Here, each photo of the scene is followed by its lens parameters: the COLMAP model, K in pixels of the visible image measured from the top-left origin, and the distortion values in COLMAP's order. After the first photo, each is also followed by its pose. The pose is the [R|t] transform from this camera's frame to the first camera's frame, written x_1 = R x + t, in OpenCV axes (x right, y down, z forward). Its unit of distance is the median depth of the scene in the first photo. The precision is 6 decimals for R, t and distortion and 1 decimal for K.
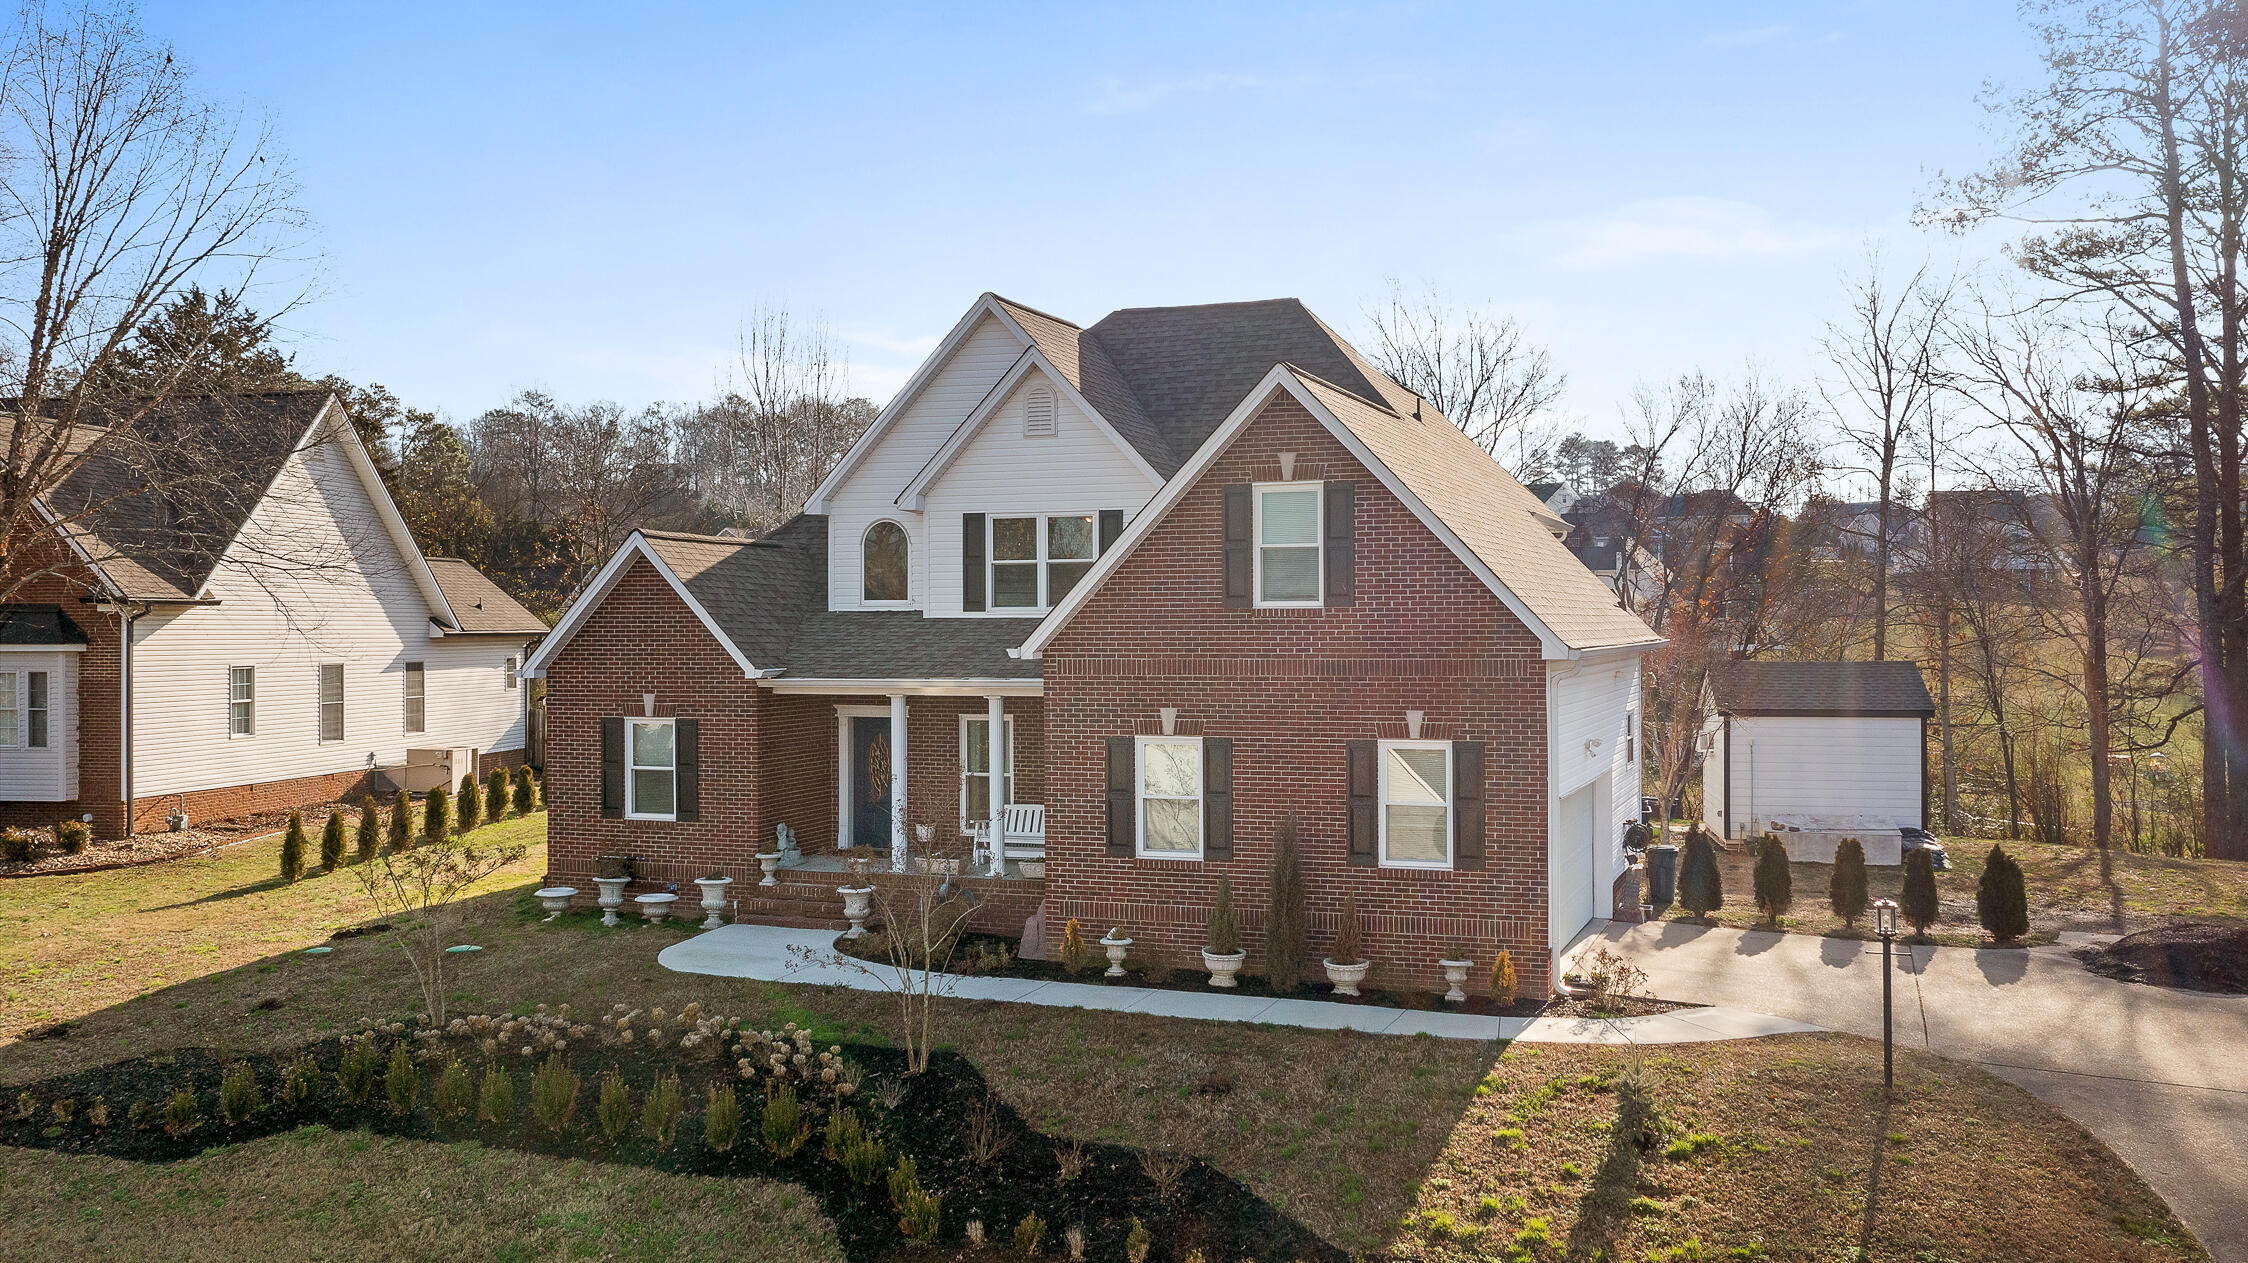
lens RADIAL K [[1894.4, 0, 1176.7], [0, 1894.4, 599.5], [0, 0, 1]] dist [0.010387, 0.008320]
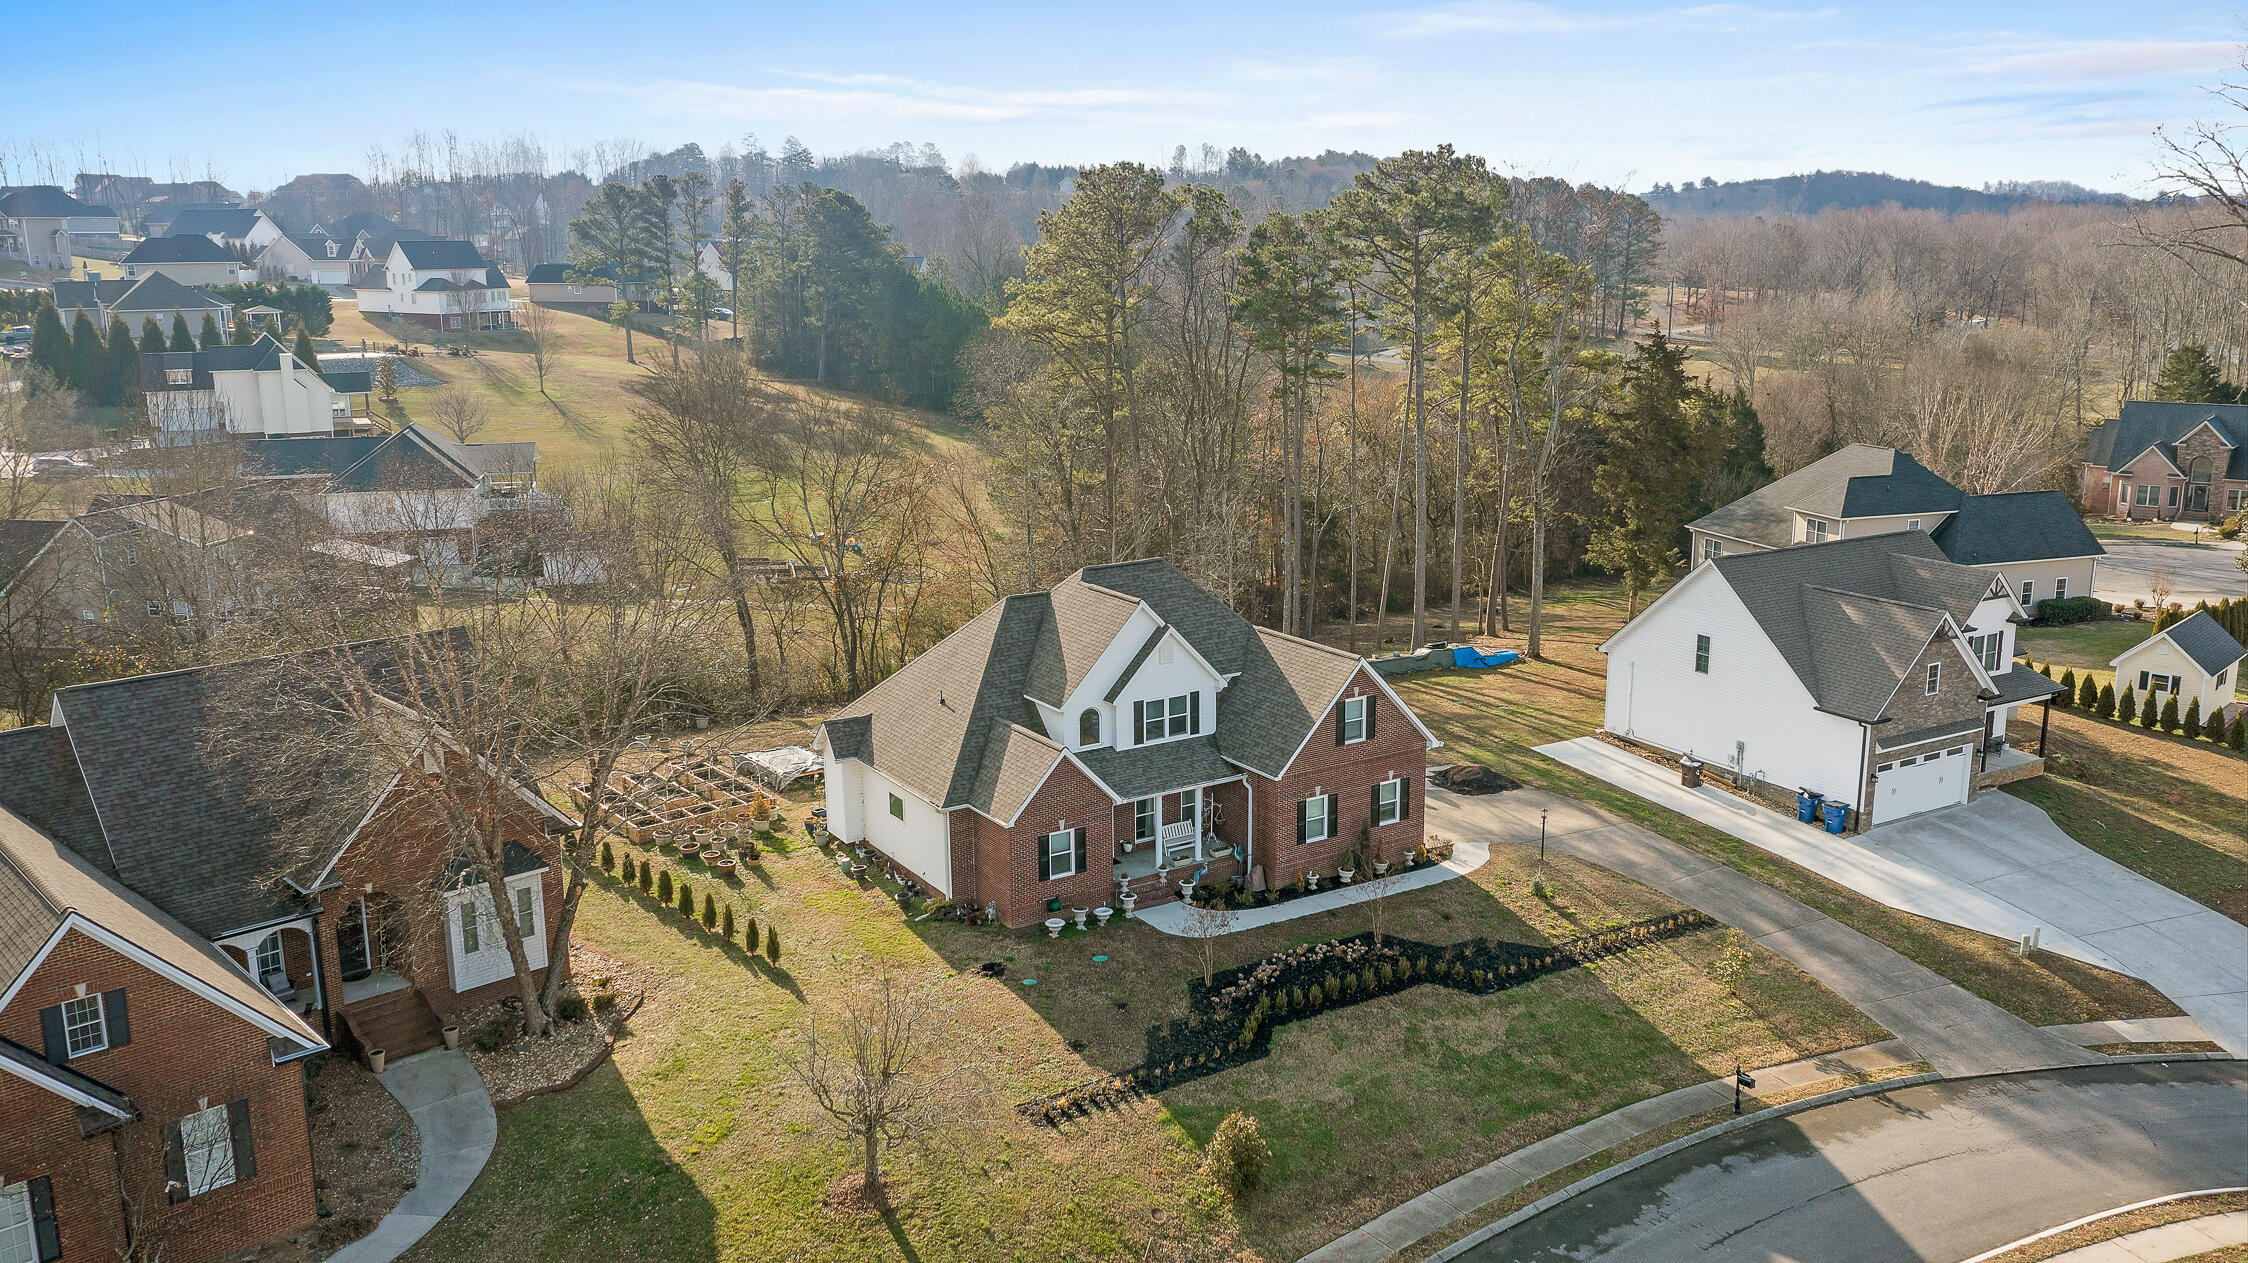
lens RADIAL K [[1790.4, 0, 1114.2], [0, 1790.4, 624.5], [0, 0, 1]] dist [-0.003175, 0.000285]
pose [[0.619063, -0.170876, 0.766526, -1.854903], [-0.001679, 0.975752, 0.218873, -0.639630], [-0.785340, -0.136783, 0.603765, -0.222740]]
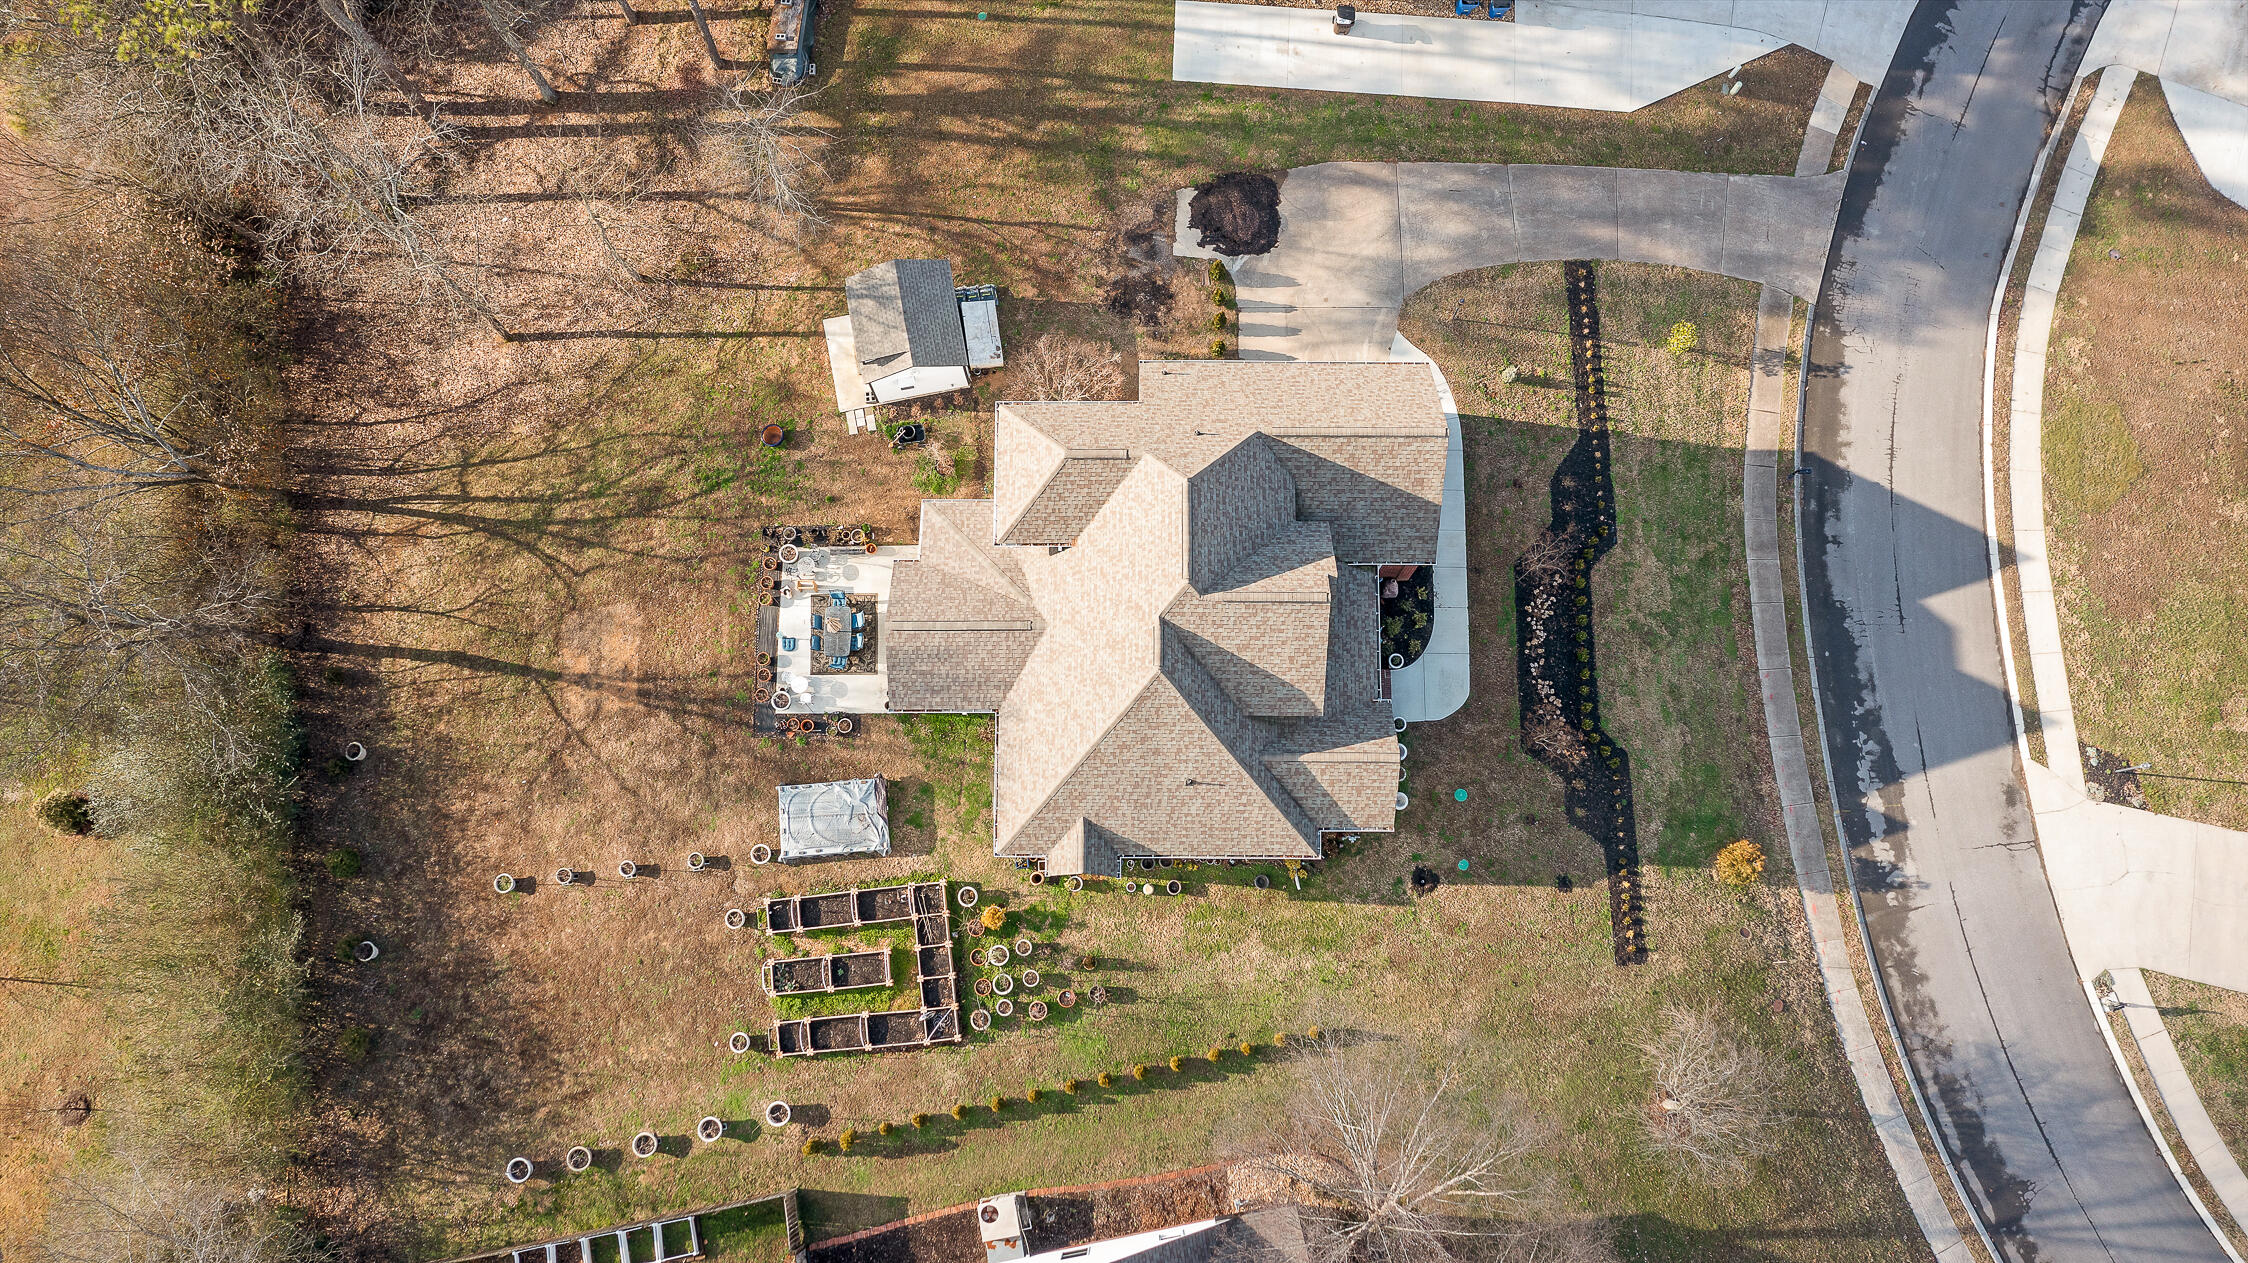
lens RADIAL K [[1790.4, 0, 1114.2], [0, 1790.4, 624.5], [0, 0, 1]] dist [-0.003175, 0.000285]
pose [[-0.333321, -0.923530, 0.189707, -0.455565], [0.002636, 0.200301, 0.979731, -2.235000], [-0.942810, 0.327065, -0.064330, 1.489014]]
